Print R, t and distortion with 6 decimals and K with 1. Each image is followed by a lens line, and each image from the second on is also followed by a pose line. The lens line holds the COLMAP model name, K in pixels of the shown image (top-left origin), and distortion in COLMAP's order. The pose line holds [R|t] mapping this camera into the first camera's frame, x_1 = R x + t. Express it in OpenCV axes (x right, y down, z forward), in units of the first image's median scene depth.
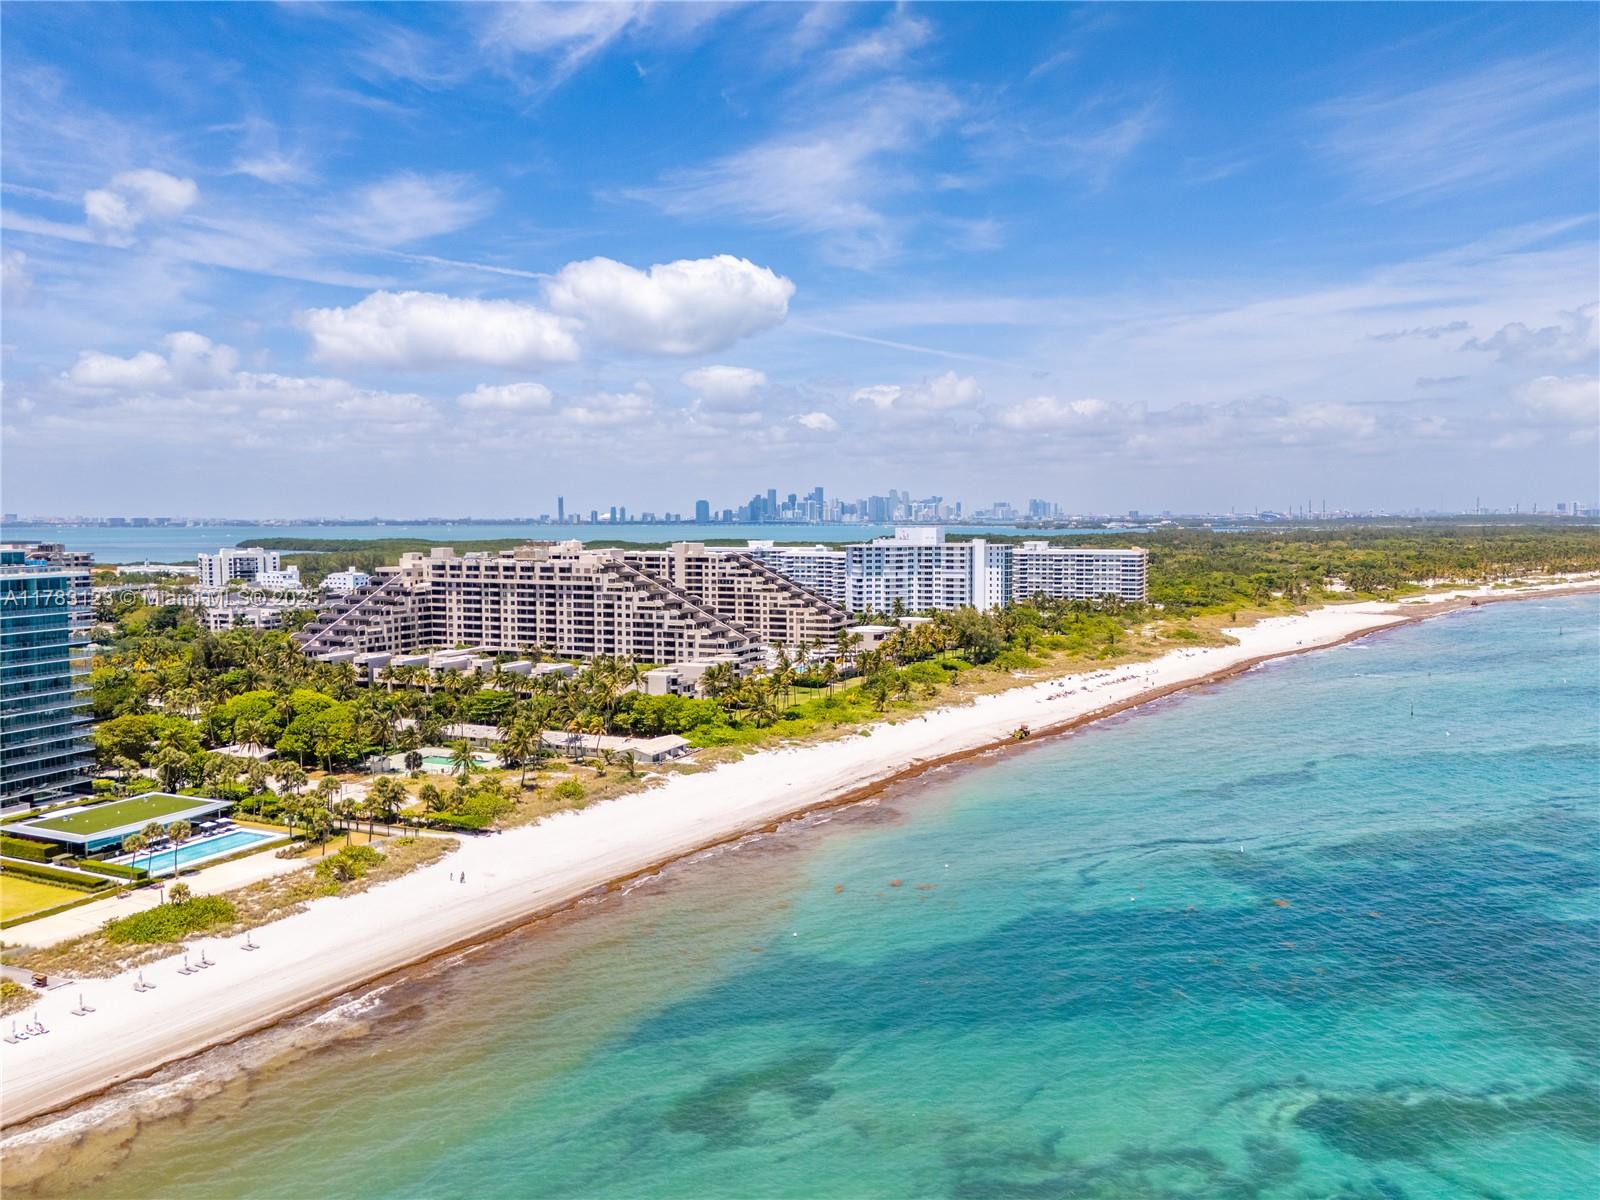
lens RADIAL K [[1111.7, 0, 804.8], [0, 1111.7, 583.4], [0, 0, 1]] dist [0.102601, -0.203128]
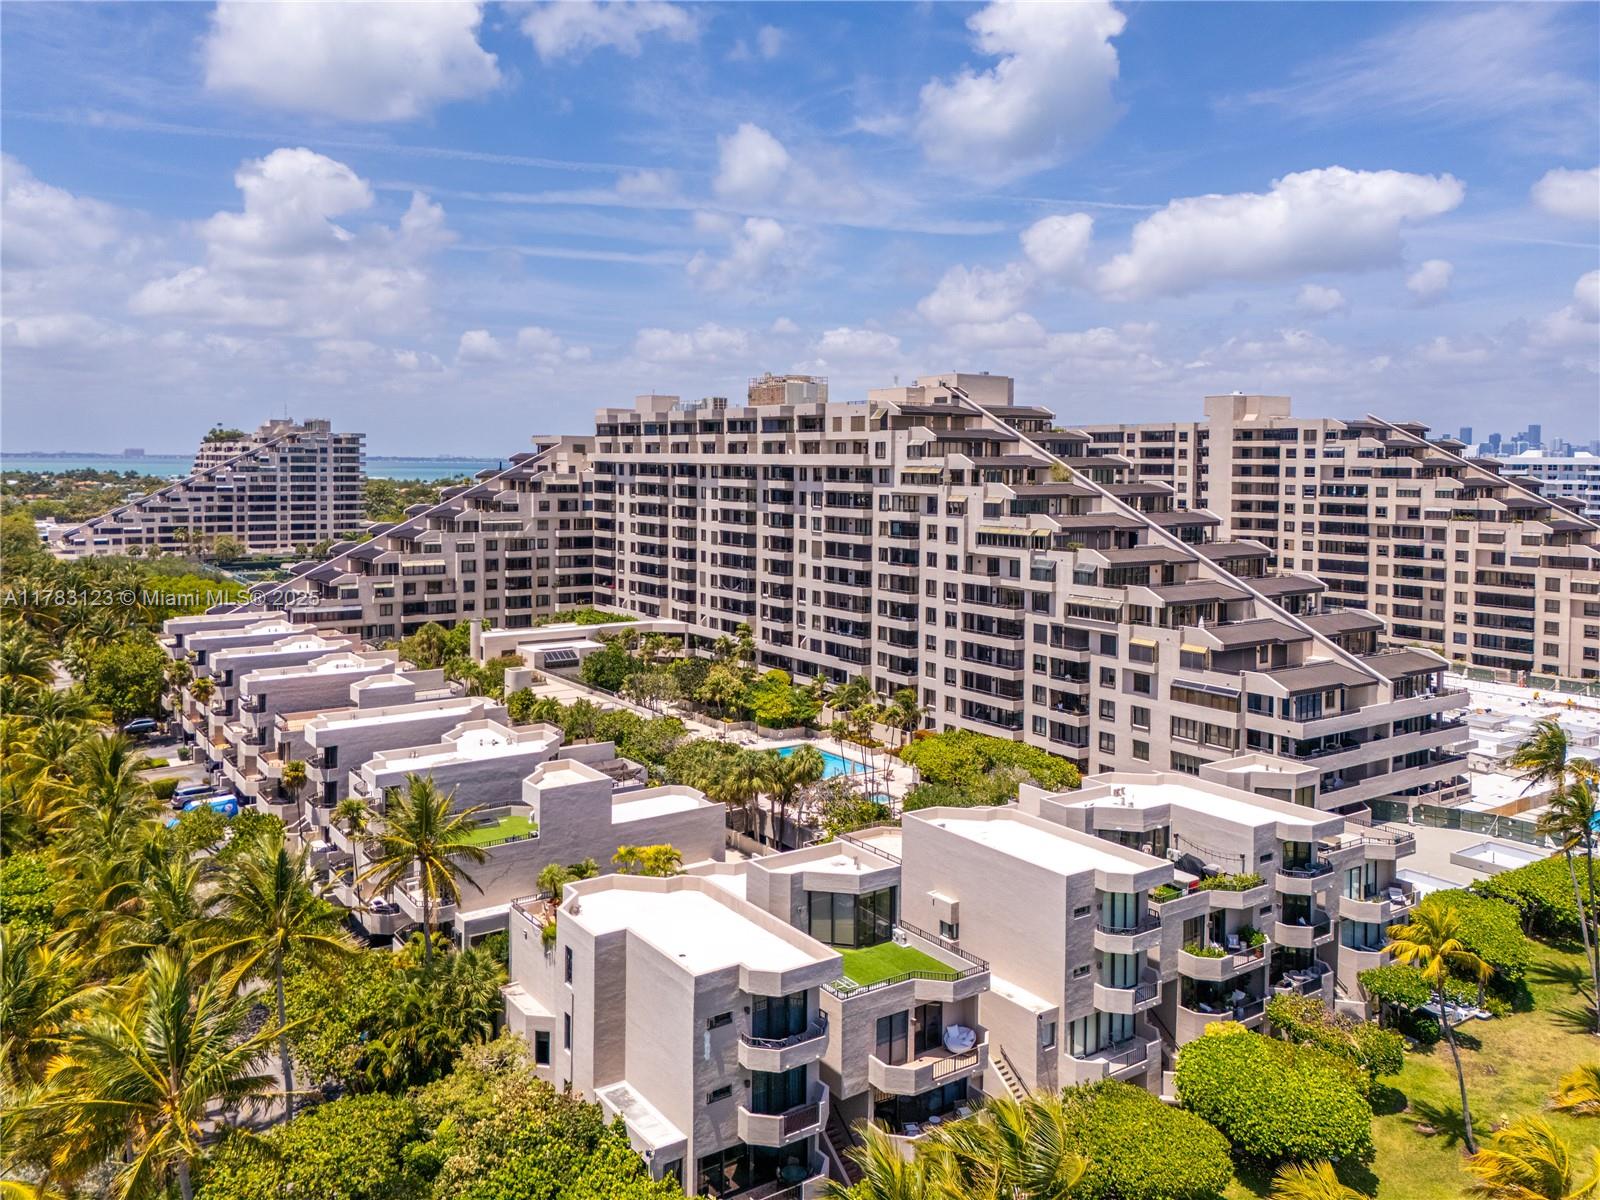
lens RADIAL K [[1232.0, 0, 769.3], [0, 1232.0, 511.7], [0, 0, 1]] dist [0.075267, -0.070439]
pose [[0.858960, 0.032188, -0.511029, -0.025627], [-0.037669, 0.999290, -0.000375, 0.015870], [0.510655, 0.019572, 0.859563, 0.636279]]
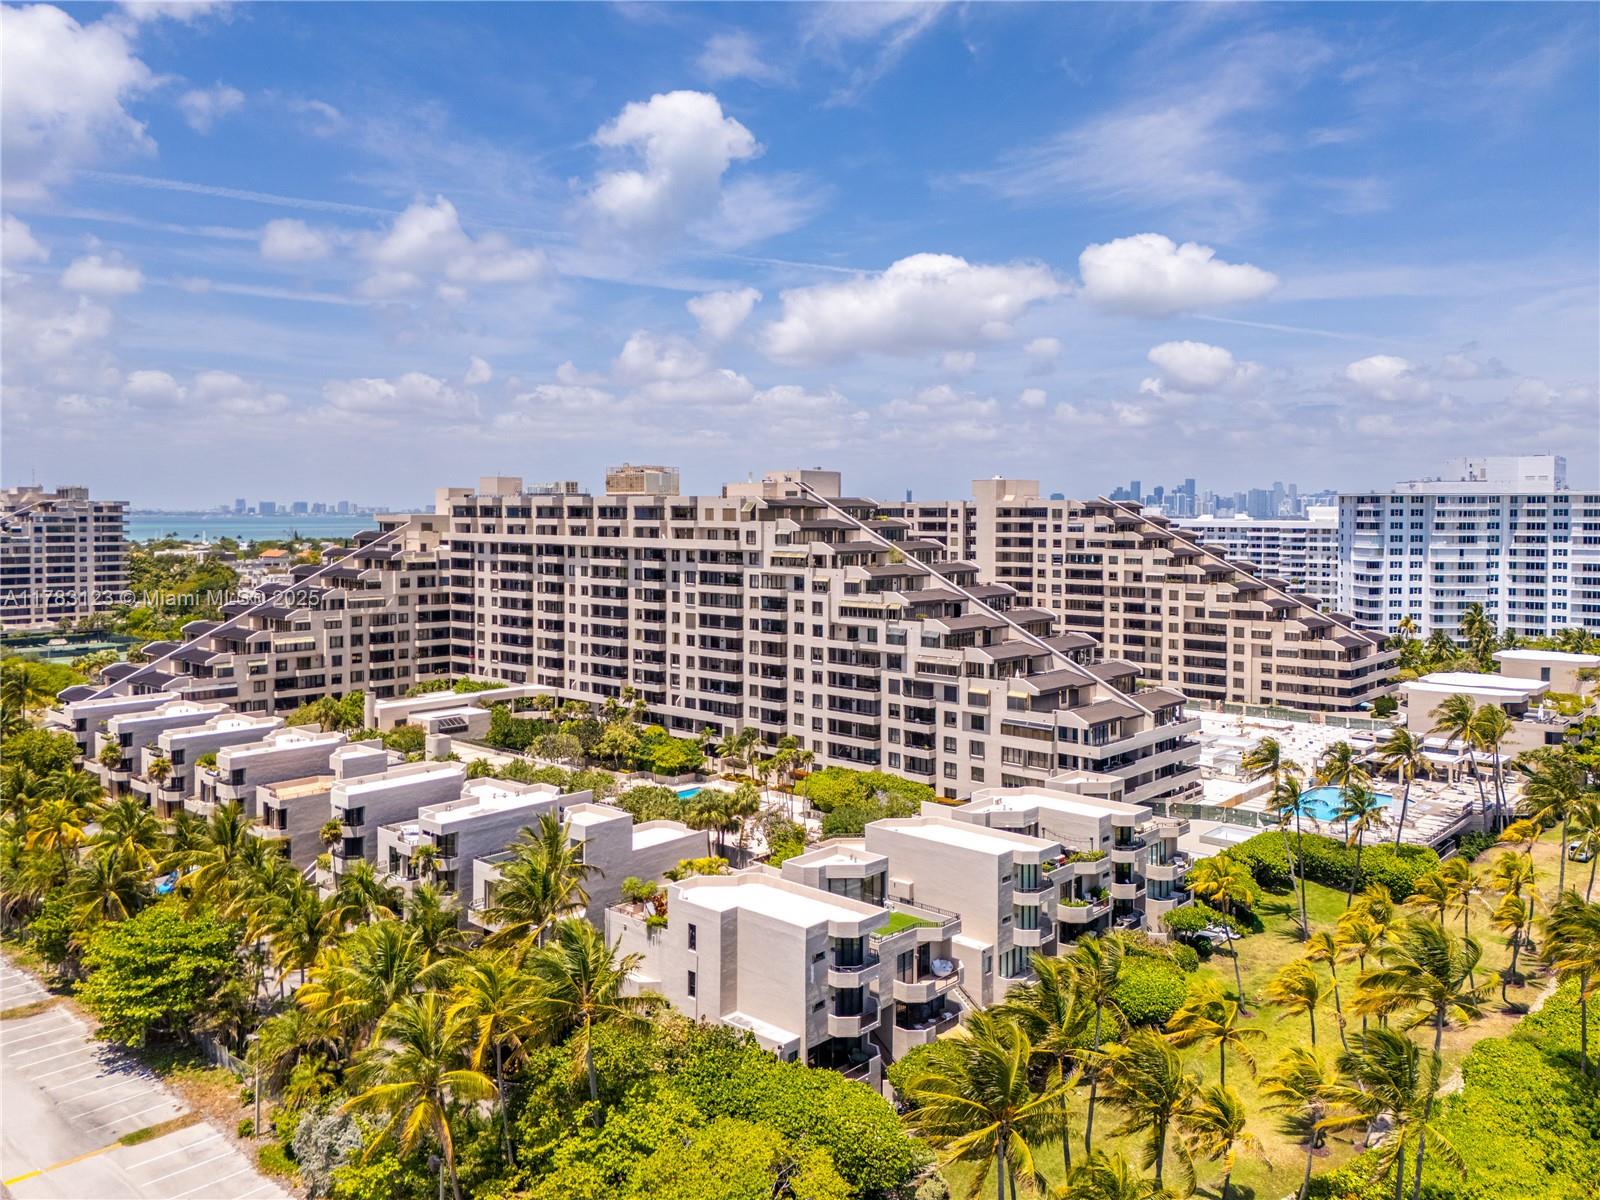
lens RADIAL K [[1217.3, 0, 794.3], [0, 1217.3, 548.7], [0, 0, 1]] dist [0.094940, -0.114823]
pose [[0.954497, 0.015771, -0.297805, -0.040523], [-0.022908, 0.999528, -0.020490, 0.009118], [0.297341, 0.026380, 0.954407, 0.563683]]
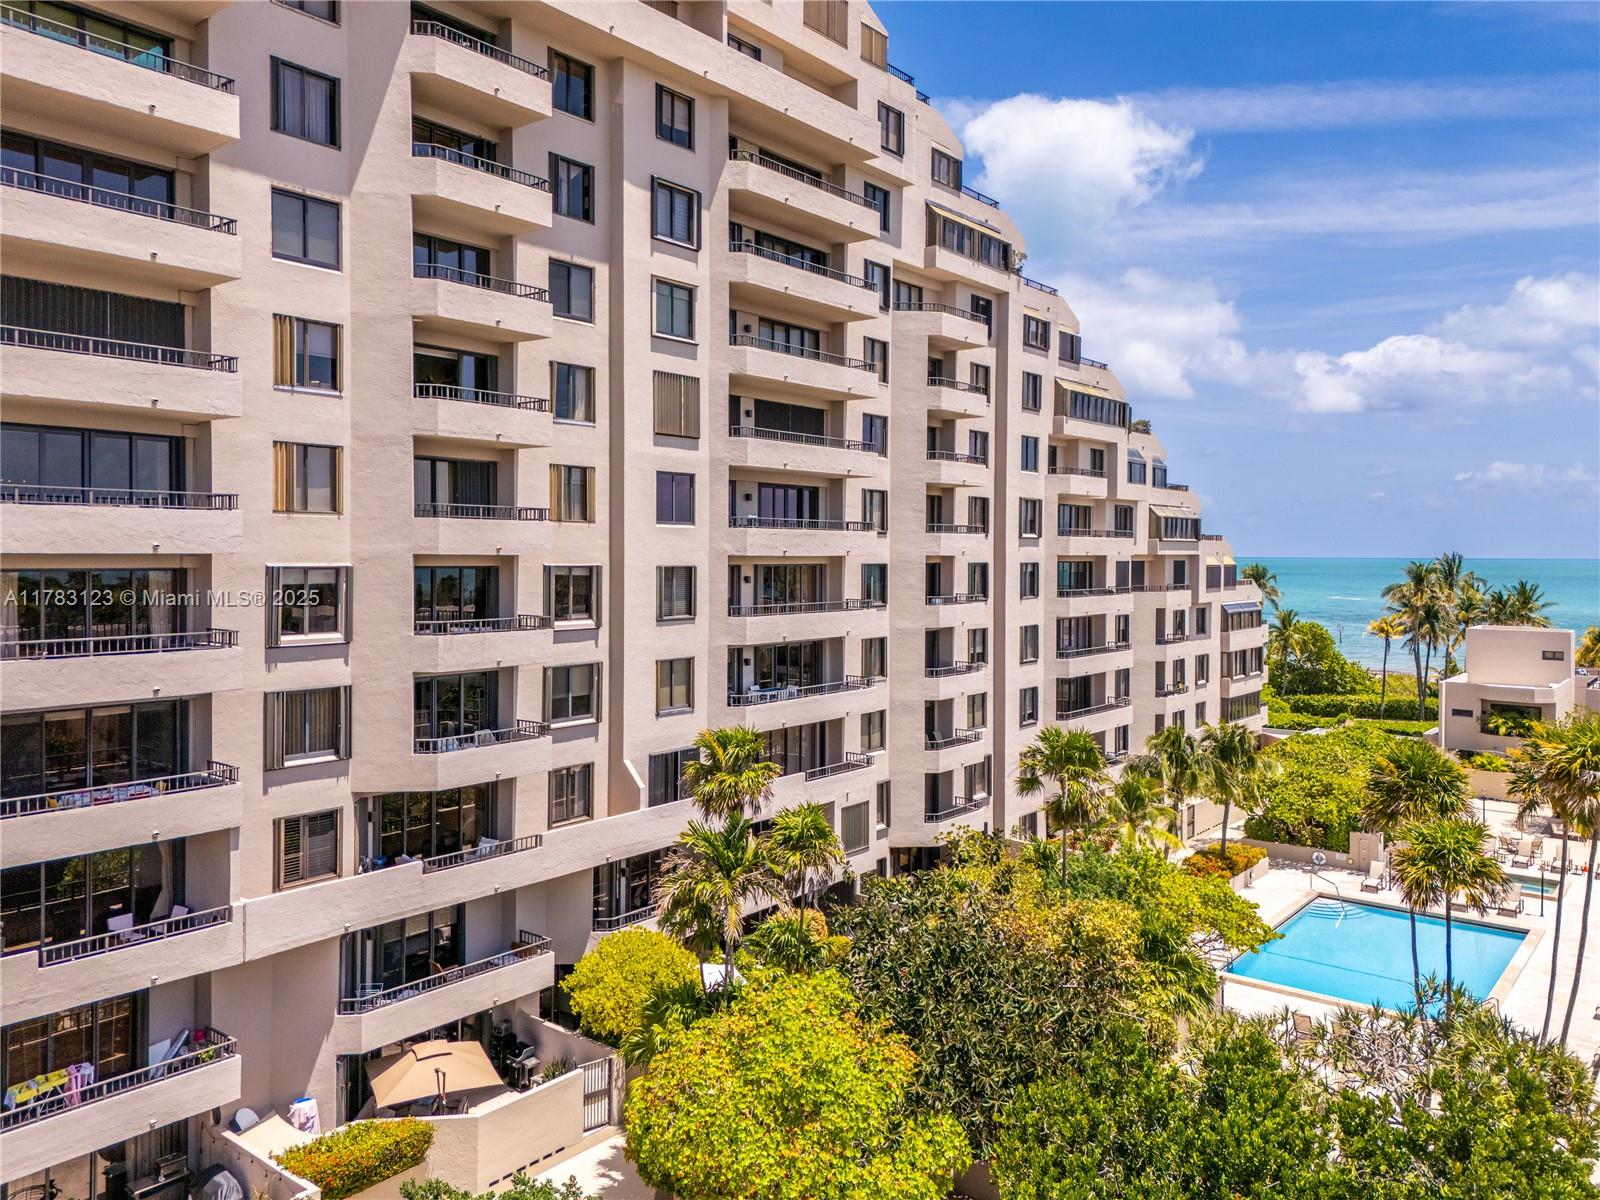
lens RADIAL K [[1207.1, 0, 774.1], [0, 1207.1, 602.9], [0, 0, 1]] dist [0.061920, -0.053407]
pose [[0.225060, -0.033785, 0.973759, -0.296582], [0.048342, 0.998555, 0.023472, 0.040081], [-0.973145, 0.041791, 0.226368, 0.936121]]
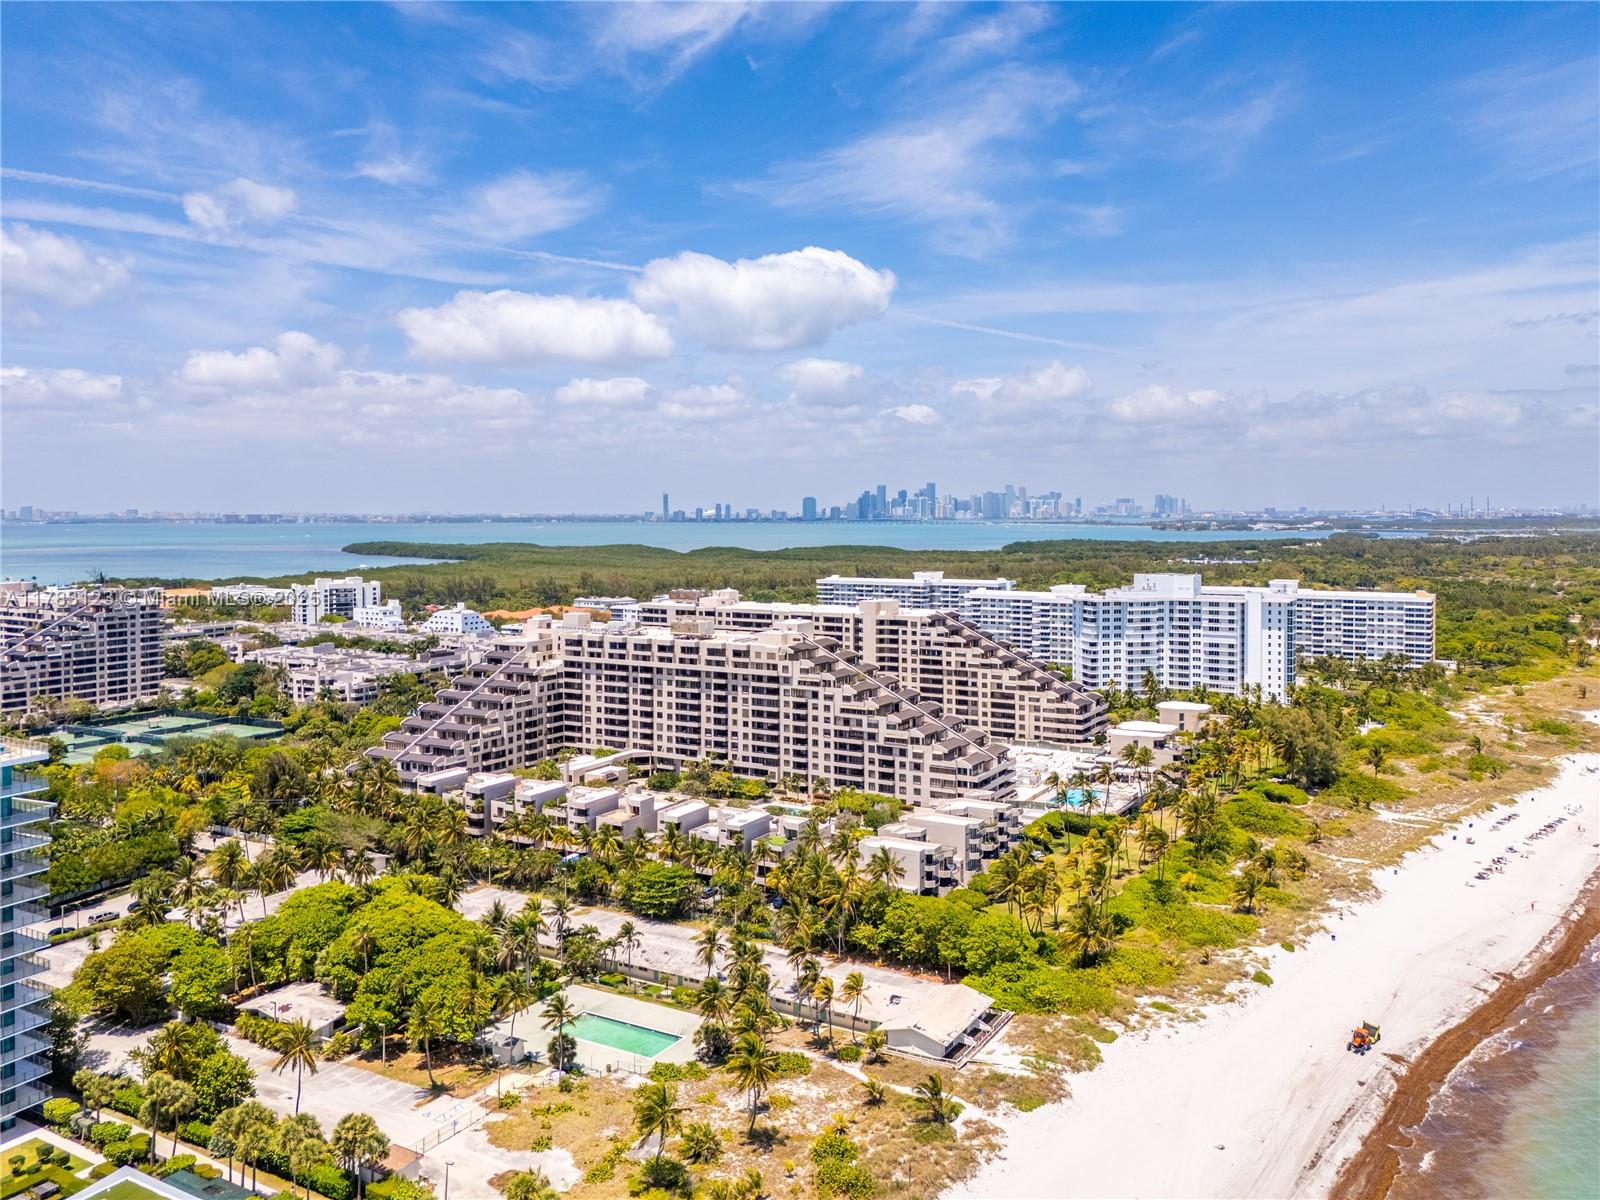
lens RADIAL K [[1181.0, 0, 811.6], [0, 1181.0, 566.1], [0, 0, 1]] dist [0.141107, -0.220477]
pose [[0.995458, 0.005096, -0.095069, -0.089747], [-0.006906, 0.999801, -0.018717, -0.053895], [0.094955, 0.019289, 0.995295, 0.211104]]
